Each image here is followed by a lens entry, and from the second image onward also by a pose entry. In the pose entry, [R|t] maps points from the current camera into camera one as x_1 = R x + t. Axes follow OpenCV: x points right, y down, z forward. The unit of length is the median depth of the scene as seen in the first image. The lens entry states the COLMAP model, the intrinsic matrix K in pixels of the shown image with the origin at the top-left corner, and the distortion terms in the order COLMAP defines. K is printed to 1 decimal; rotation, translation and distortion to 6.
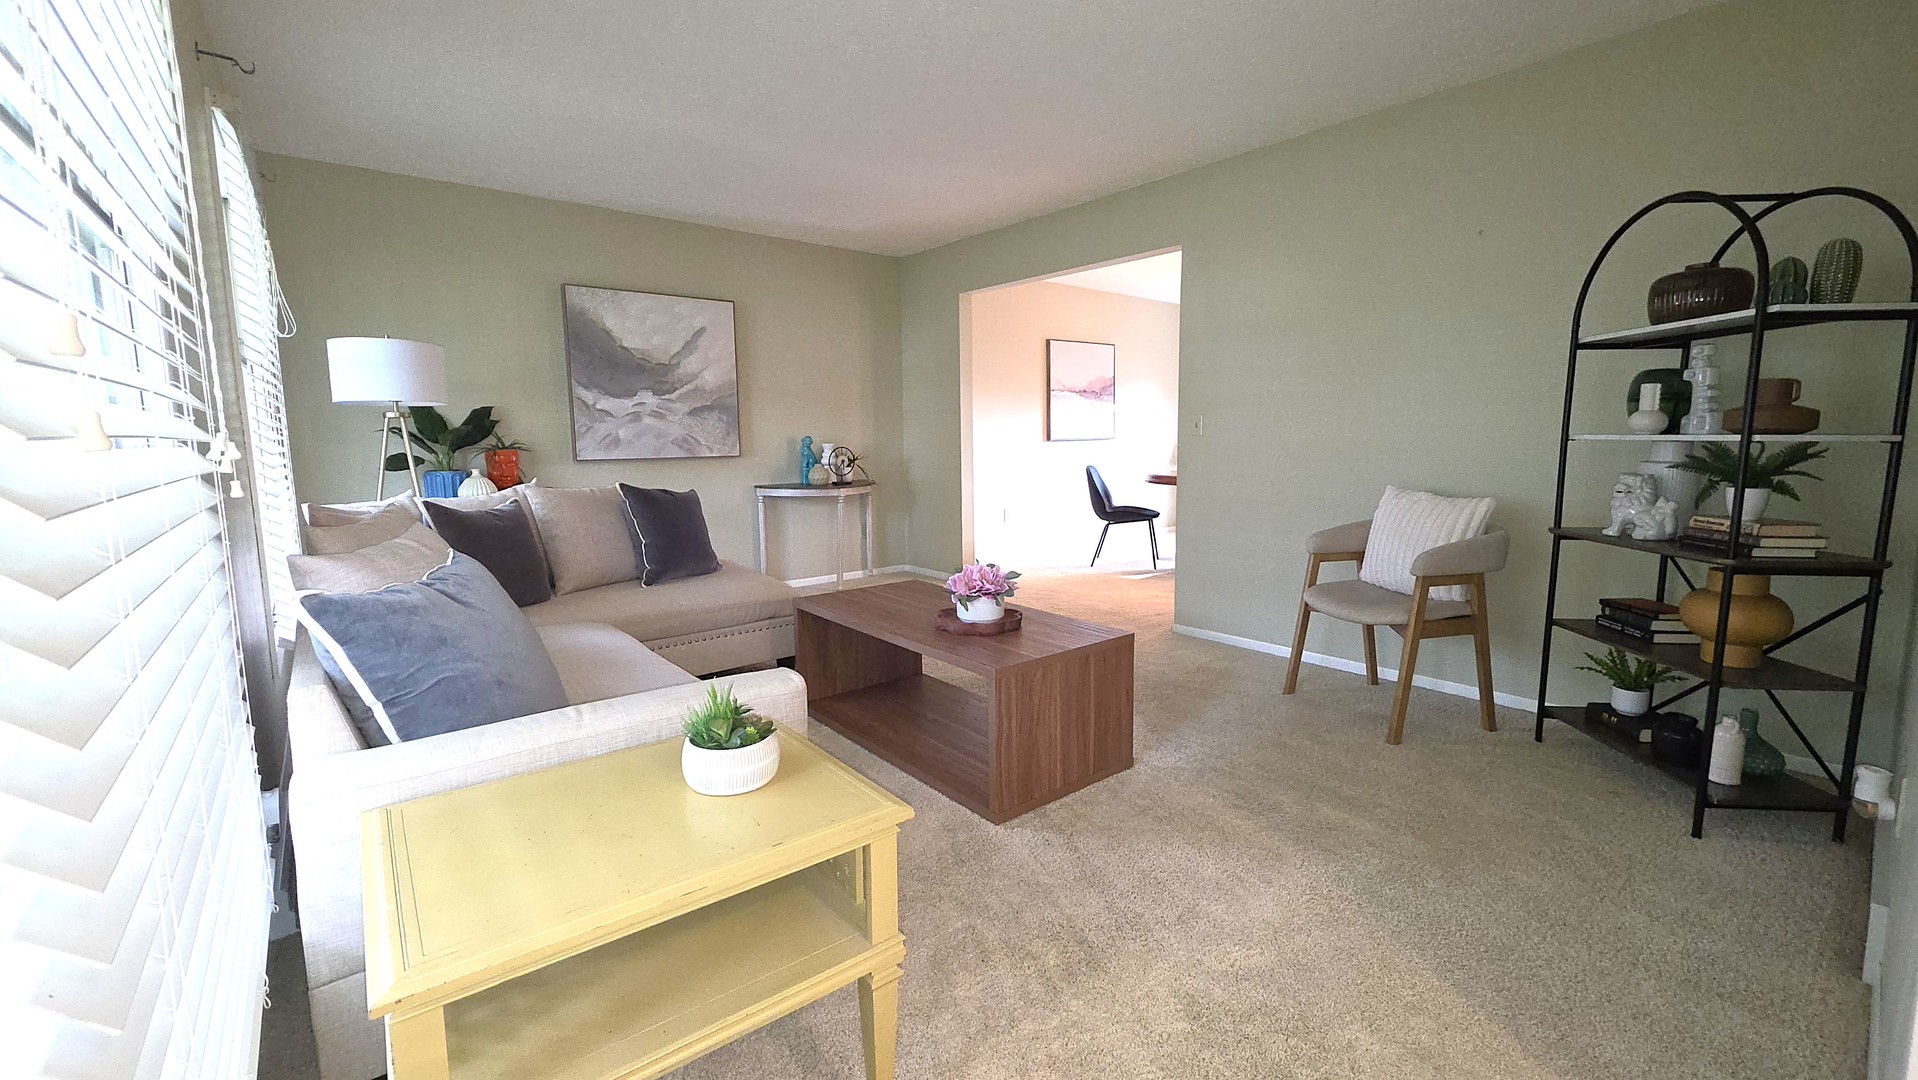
lens RADIAL K [[769.4, 0, 964.7], [0, 769.4, 527.4], [0, 0, 1]] dist [0.000044, -0.000237]
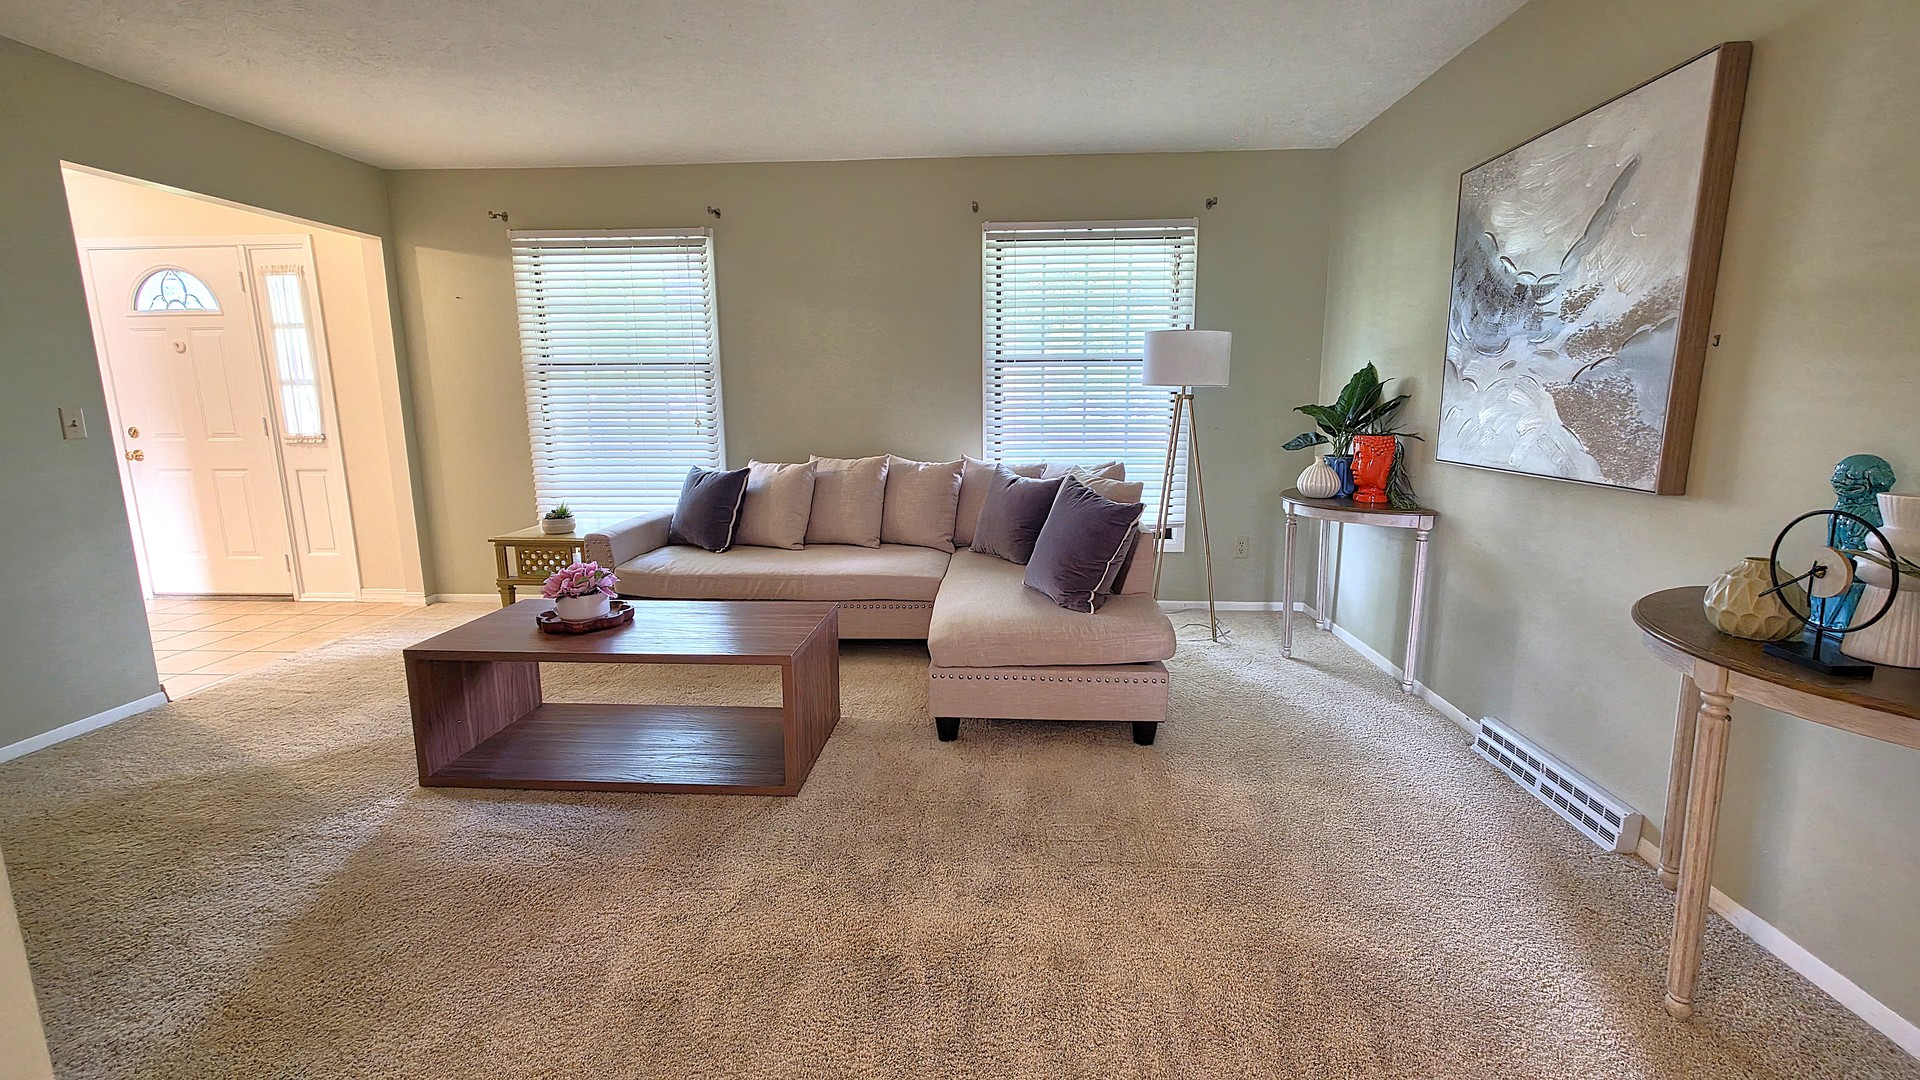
lens RADIAL K [[768.9, 0, 966.6], [0, 768.9, 527.2], [0, 0, 1]] dist [0.000032, 0.000651]
pose [[-0.685785, 0.134507, -0.715267, 0.207840], [-0.079702, 0.962984, 0.257507, -0.156623], [0.723427, 0.233603, -0.649679, 1.072981]]
